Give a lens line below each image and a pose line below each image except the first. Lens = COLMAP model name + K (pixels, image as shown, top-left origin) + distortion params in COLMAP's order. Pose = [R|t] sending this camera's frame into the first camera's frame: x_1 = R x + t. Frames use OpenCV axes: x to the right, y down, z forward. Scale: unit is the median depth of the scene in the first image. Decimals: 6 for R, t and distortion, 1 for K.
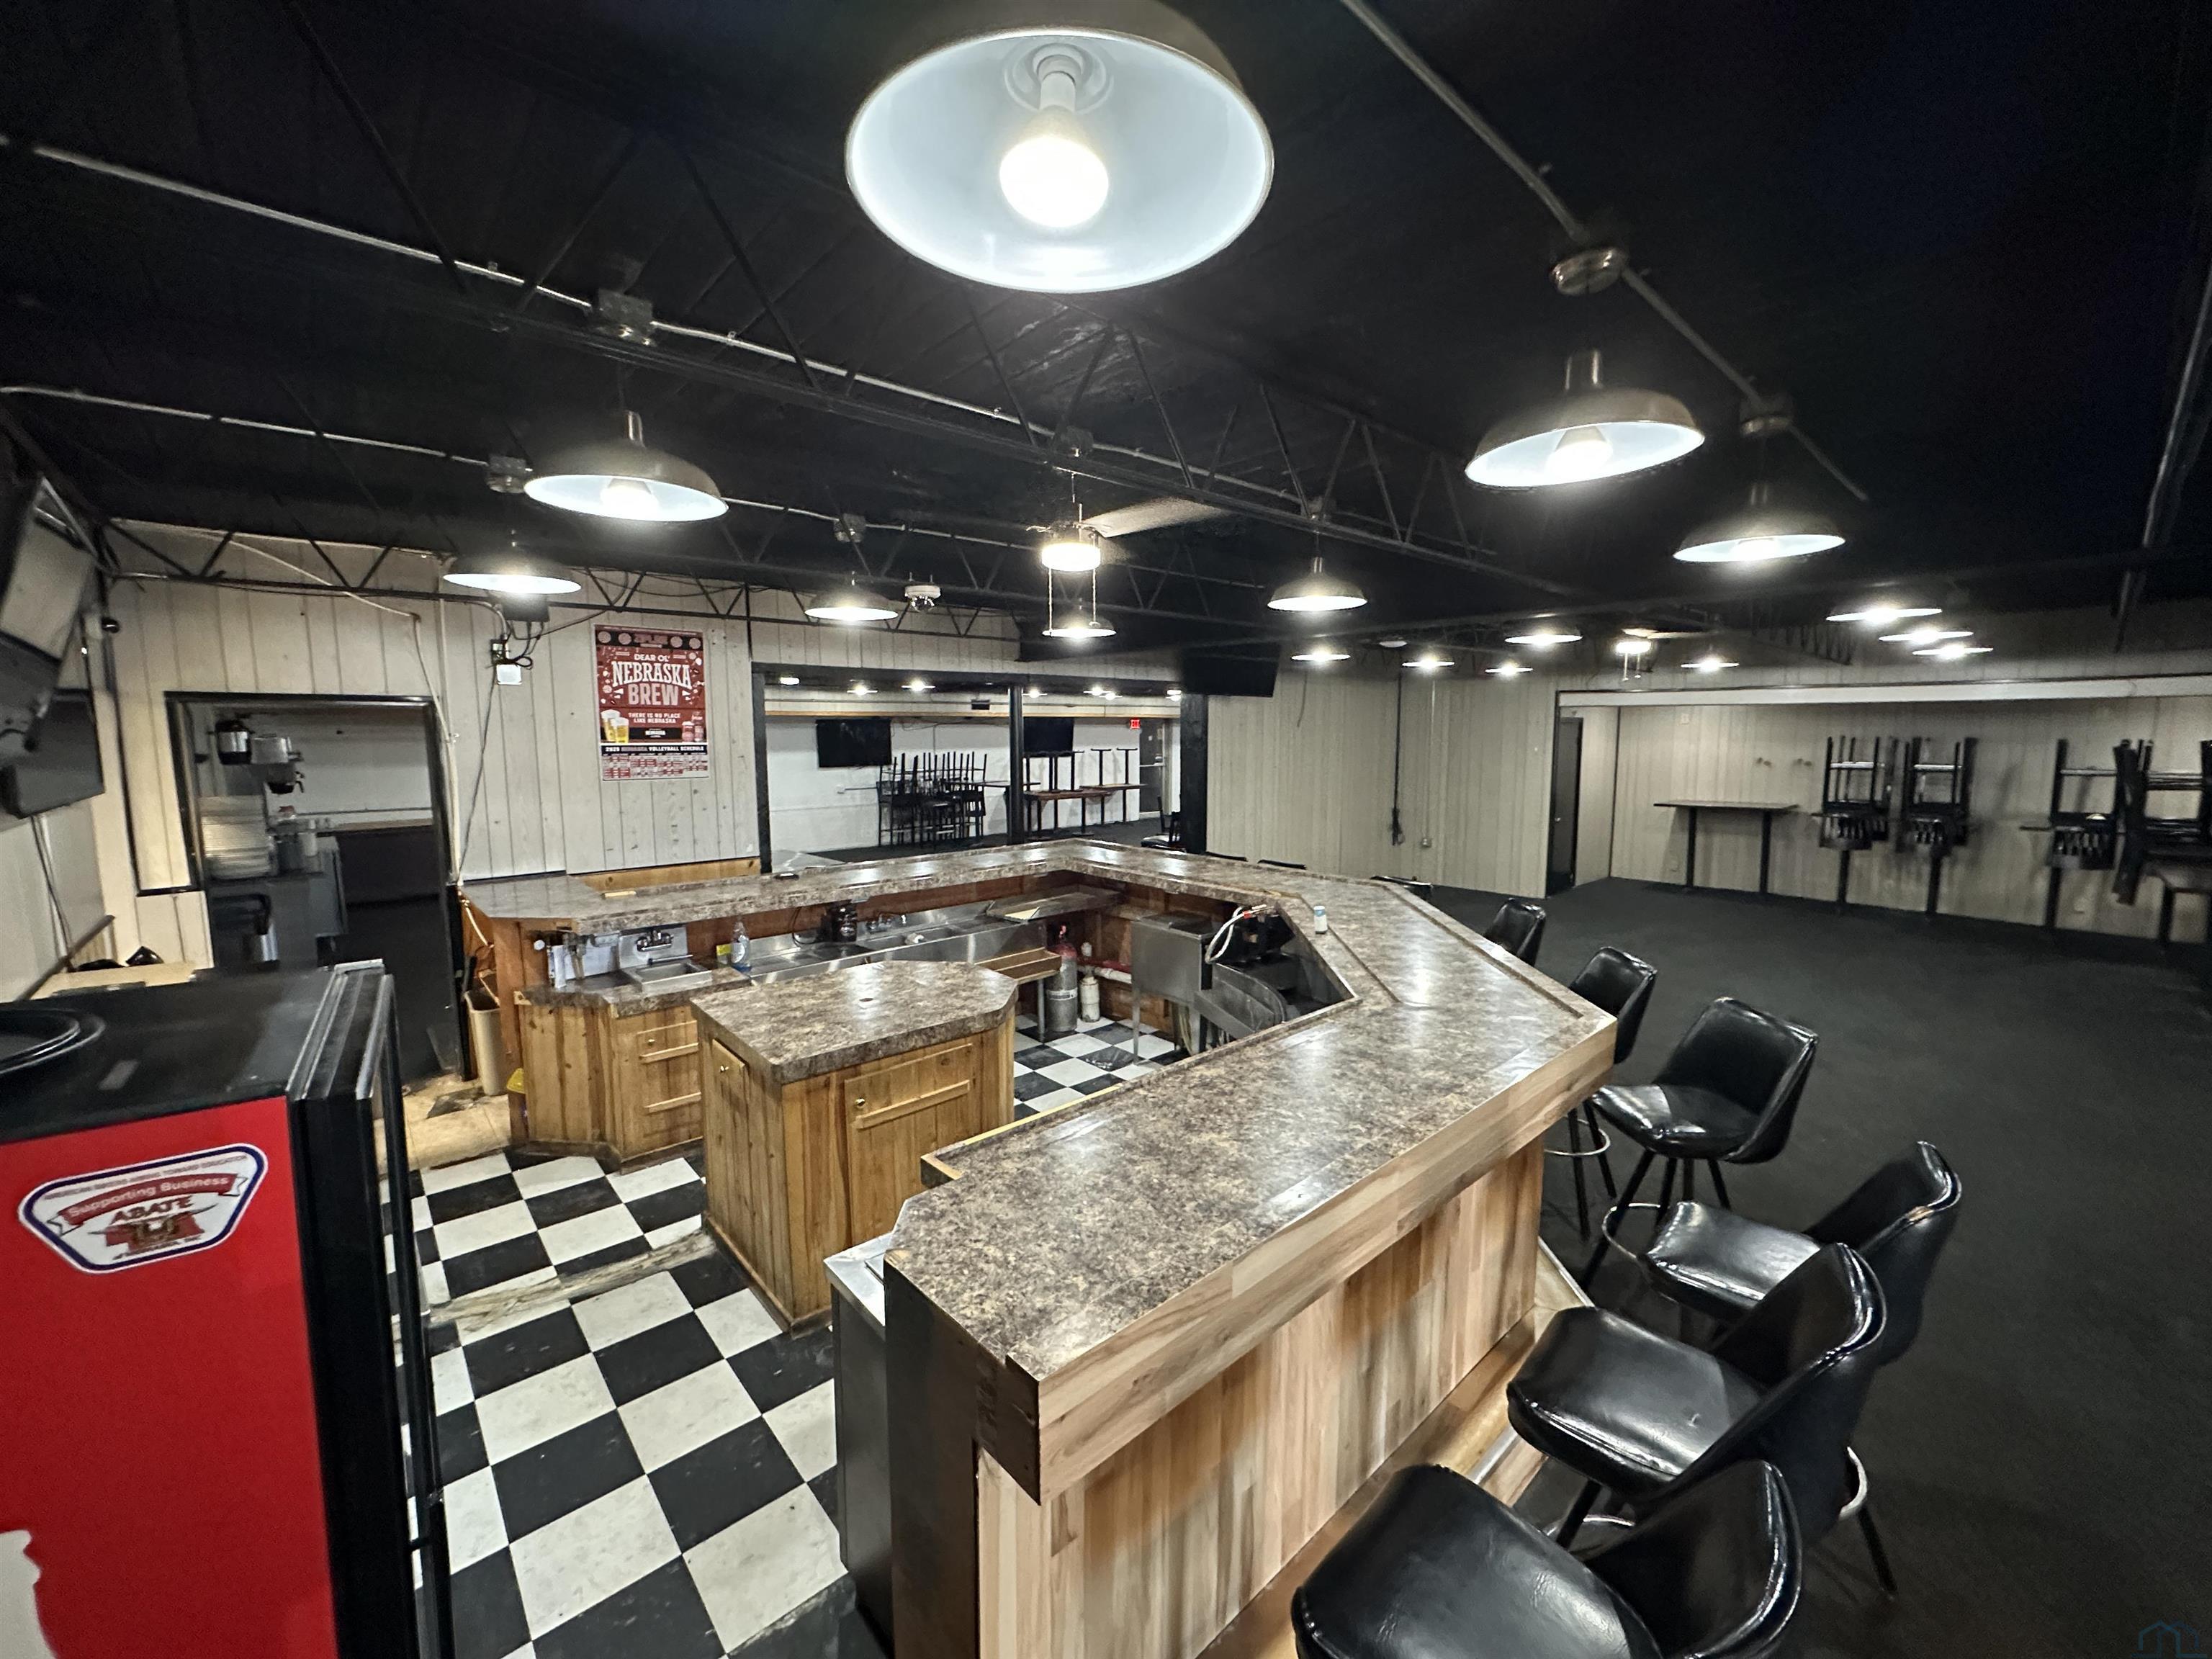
lens RADIAL K [[884.3, 0, 1106.0], [0, 884.3, 823.4], [0, 0, 1]] dist [-0.002302, -0.000126]
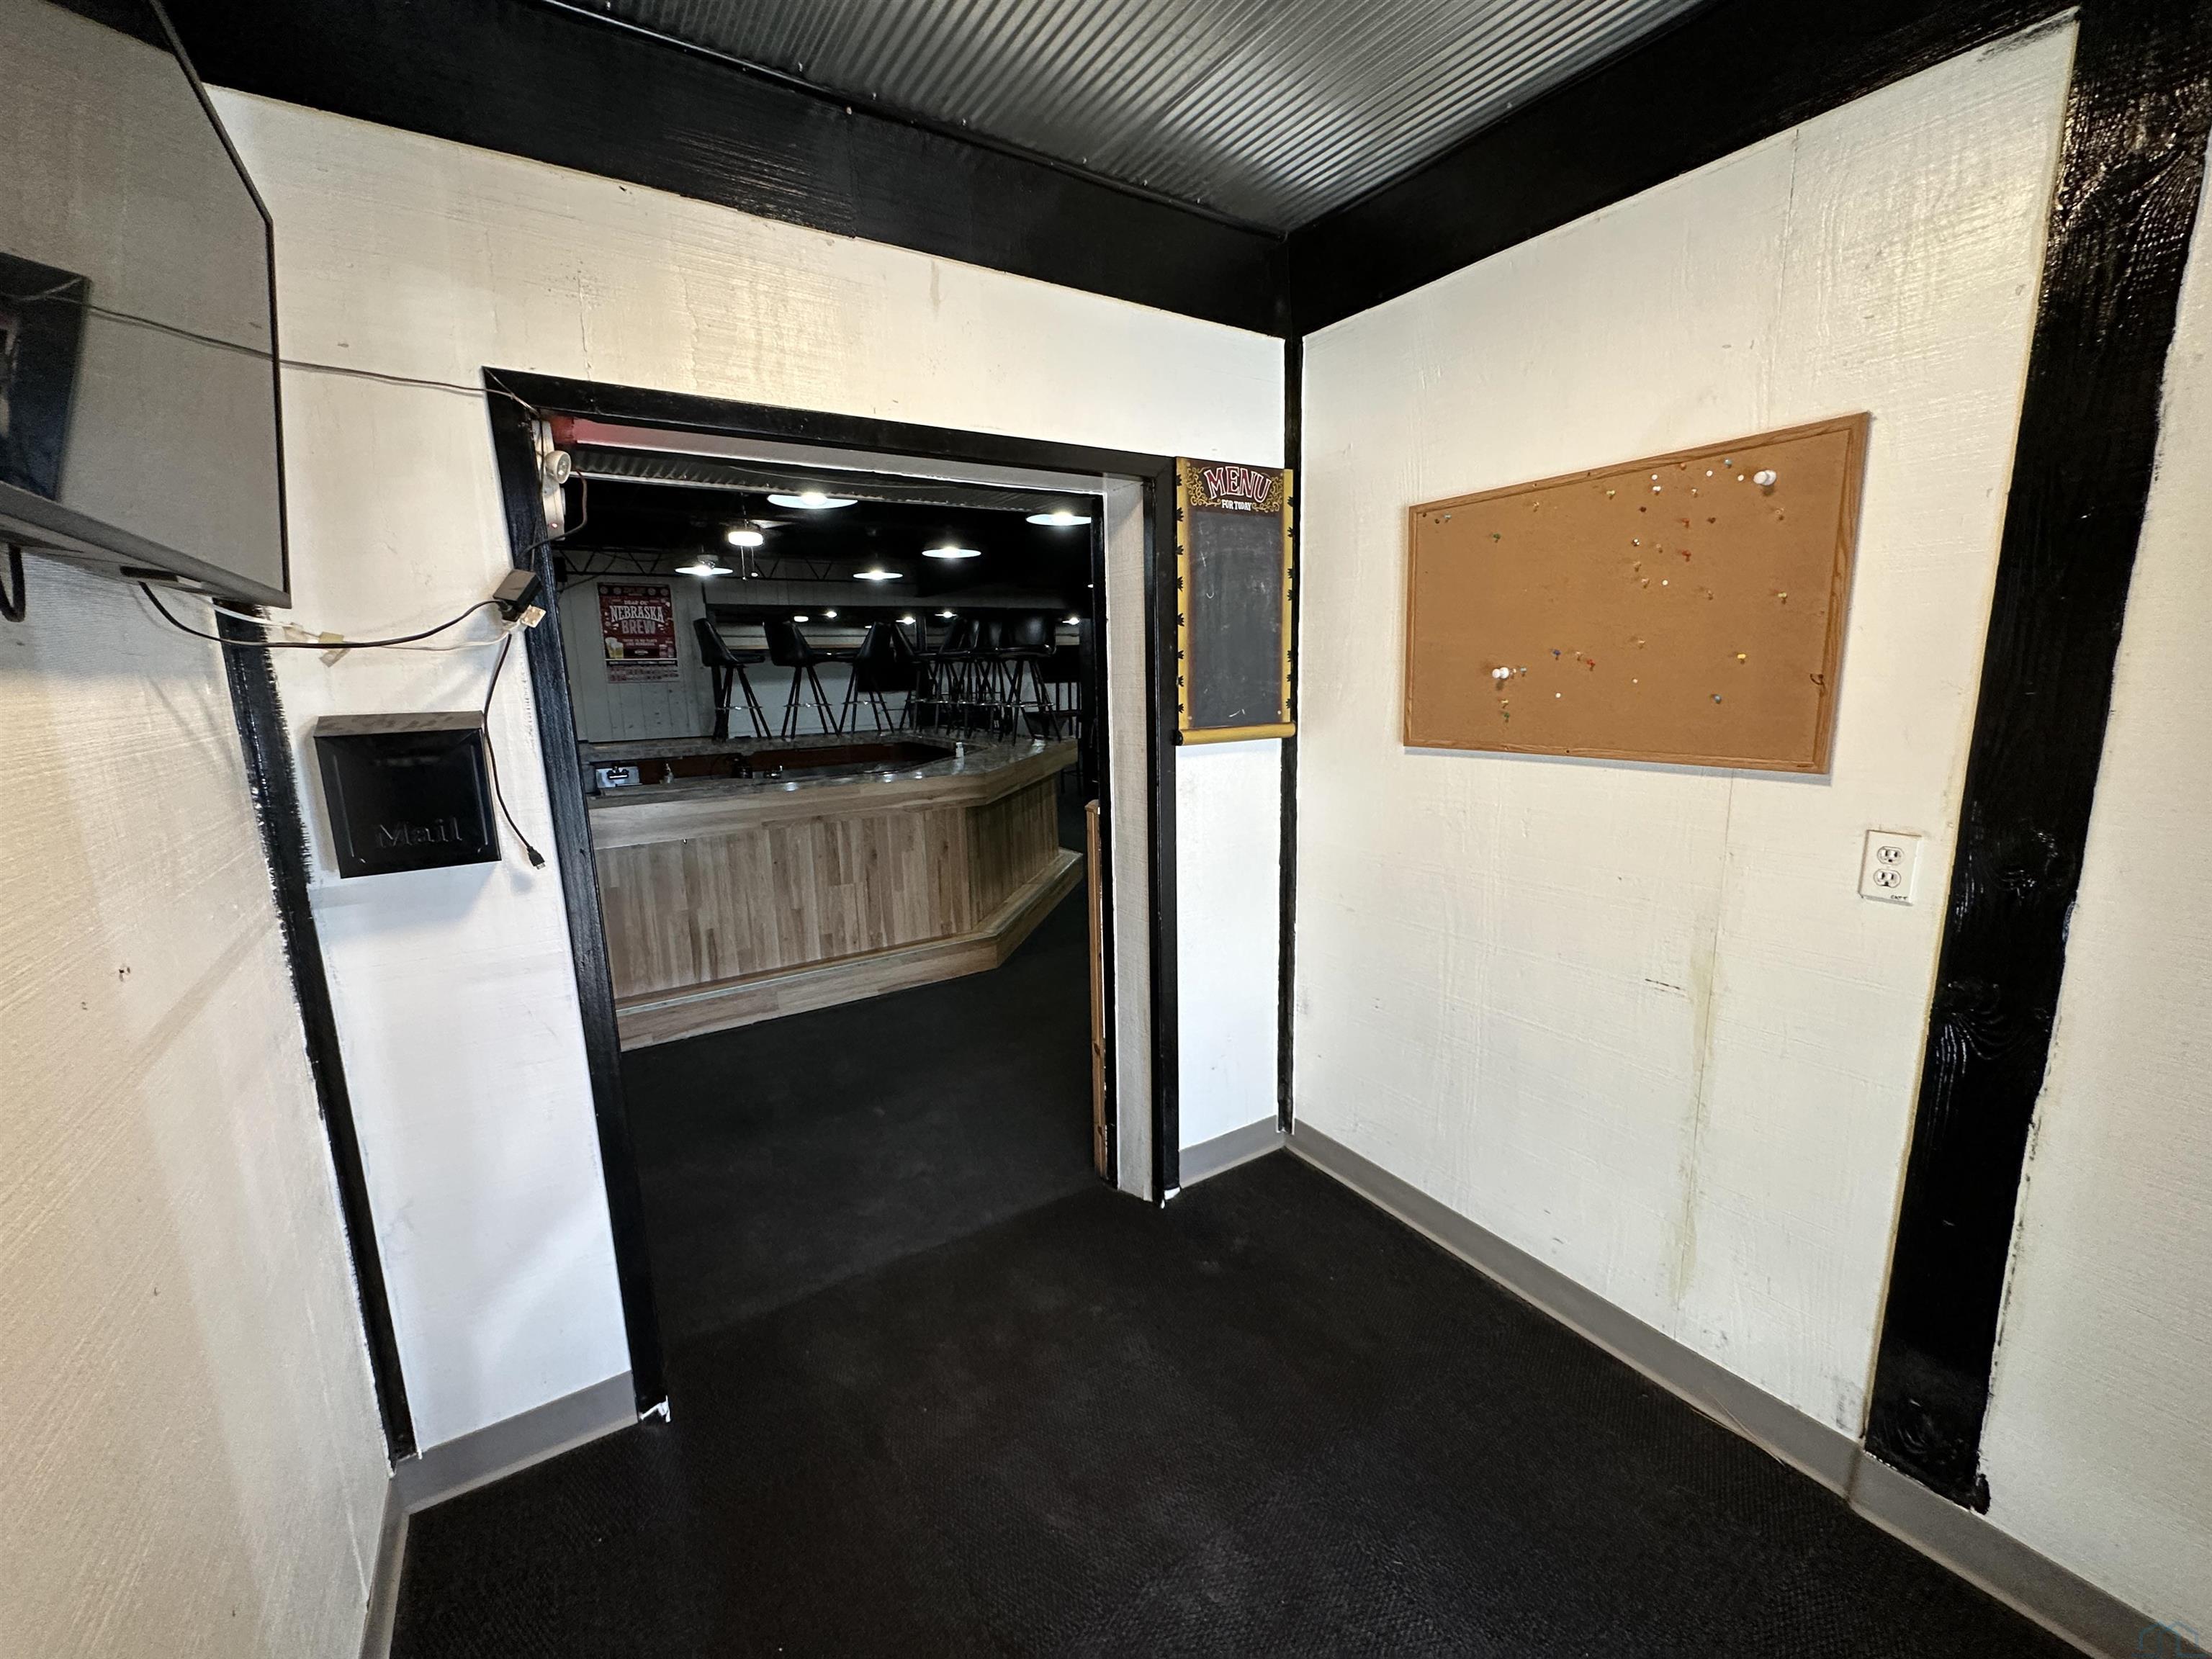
lens RADIAL K [[884.3, 0, 1107.0], [0, 884.3, 828.6], [0, 0, 1]] dist [-0.002302, -0.000126]
pose [[0.988418, 0.006178, -0.151629, 0.528803], [0.005175, 0.997217, 0.074368, 0.094288], [0.151667, -0.074291, 0.985636, -0.420335]]
